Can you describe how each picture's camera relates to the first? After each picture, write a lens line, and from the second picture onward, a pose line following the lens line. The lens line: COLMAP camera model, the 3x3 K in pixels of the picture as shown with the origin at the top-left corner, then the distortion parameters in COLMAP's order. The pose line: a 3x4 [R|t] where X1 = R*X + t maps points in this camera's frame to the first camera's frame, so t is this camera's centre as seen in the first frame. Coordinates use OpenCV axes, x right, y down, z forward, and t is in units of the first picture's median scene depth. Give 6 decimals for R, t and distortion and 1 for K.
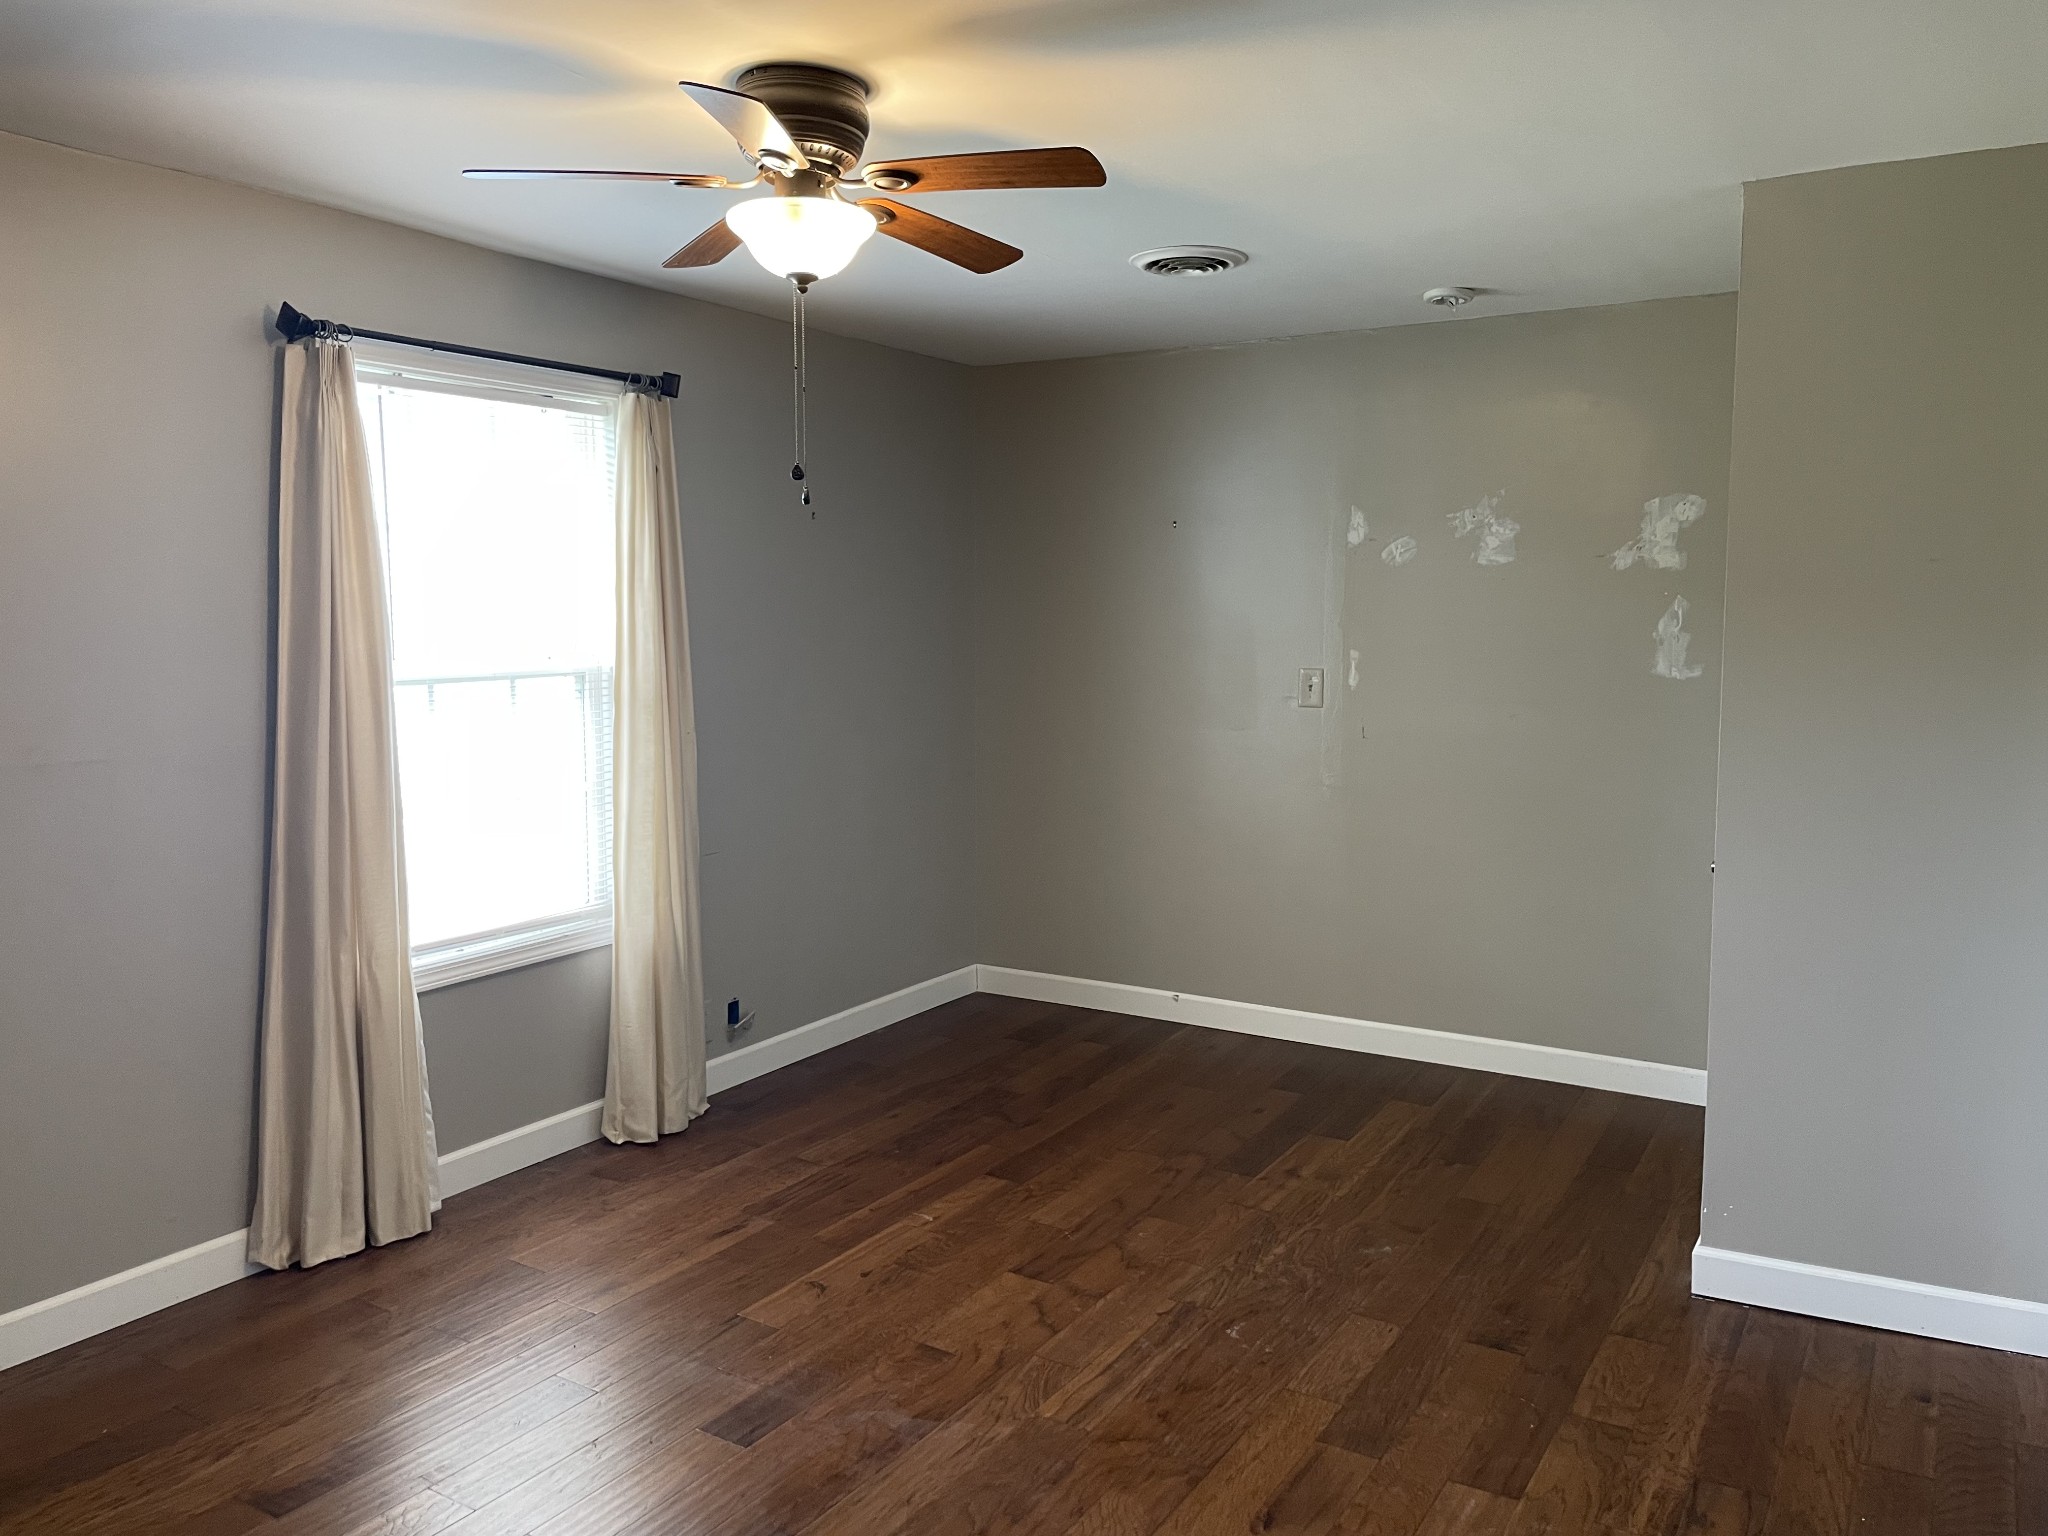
lens RADIAL K [[1562.1, 0, 1012.2], [0, 1562.1, 755.8], [0, 0, 1]] dist [0.094756, -0.121630]
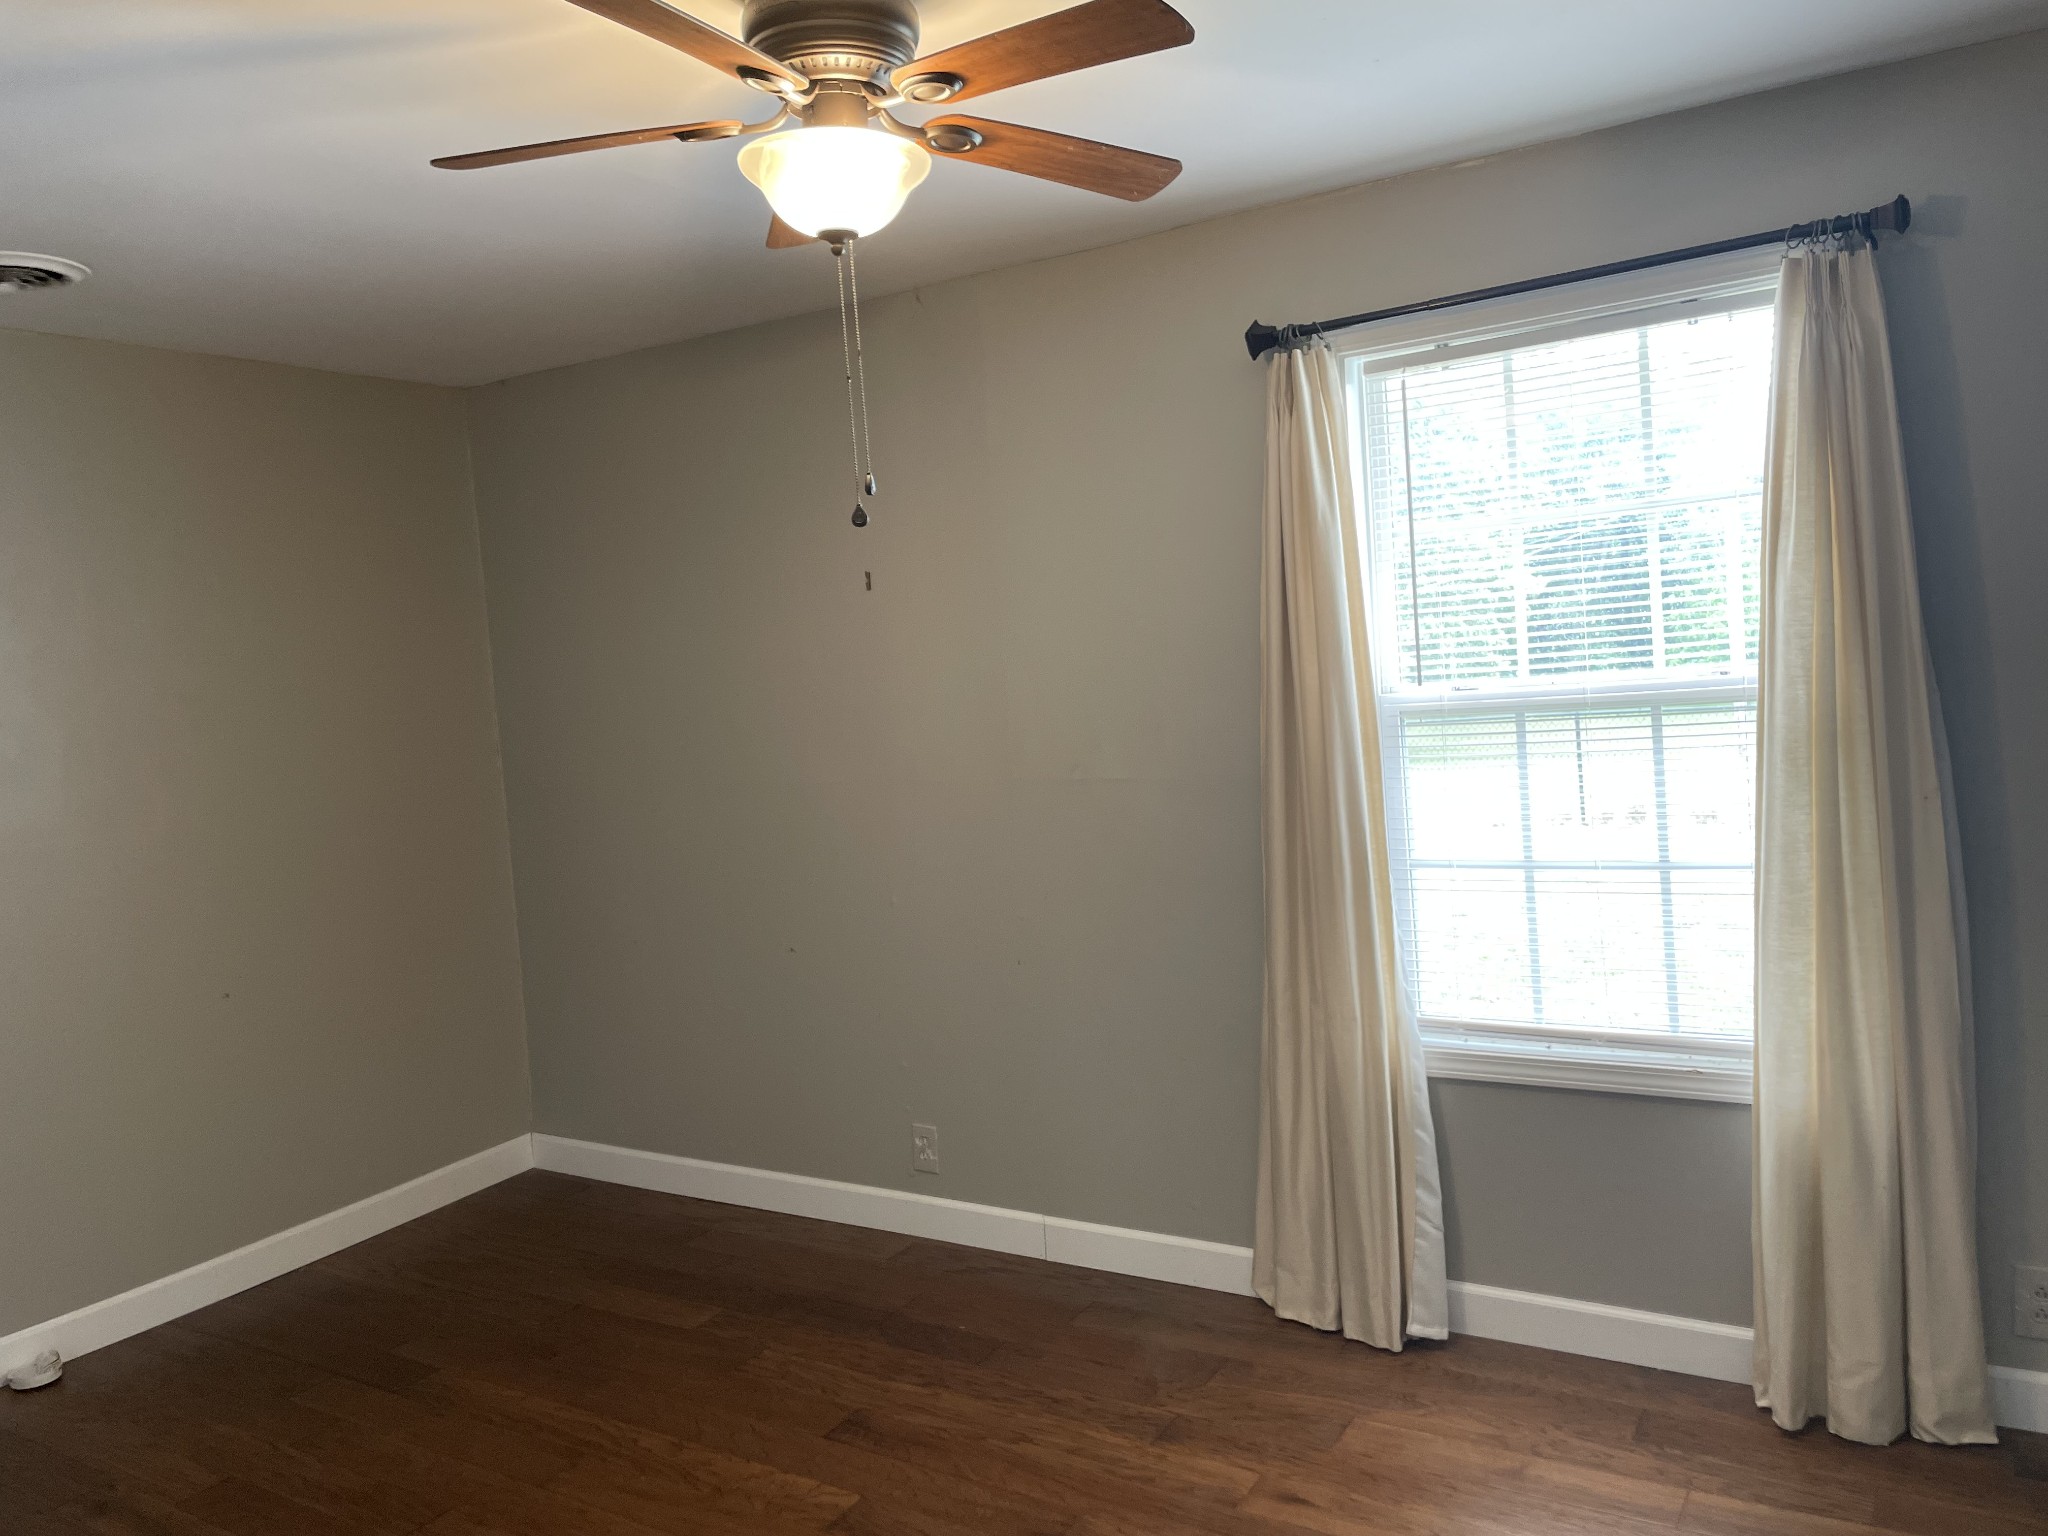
lens RADIAL K [[1562.1, 0, 1012.2], [0, 1562.1, 755.8], [0, 0, 1]] dist [0.094756, -0.121630]
pose [[-0.017334, 0.059115, -0.998101, 0.492875], [-0.027324, 0.997850, 0.059575, -0.070988], [0.999476, 0.028305, -0.015682, 0.827269]]
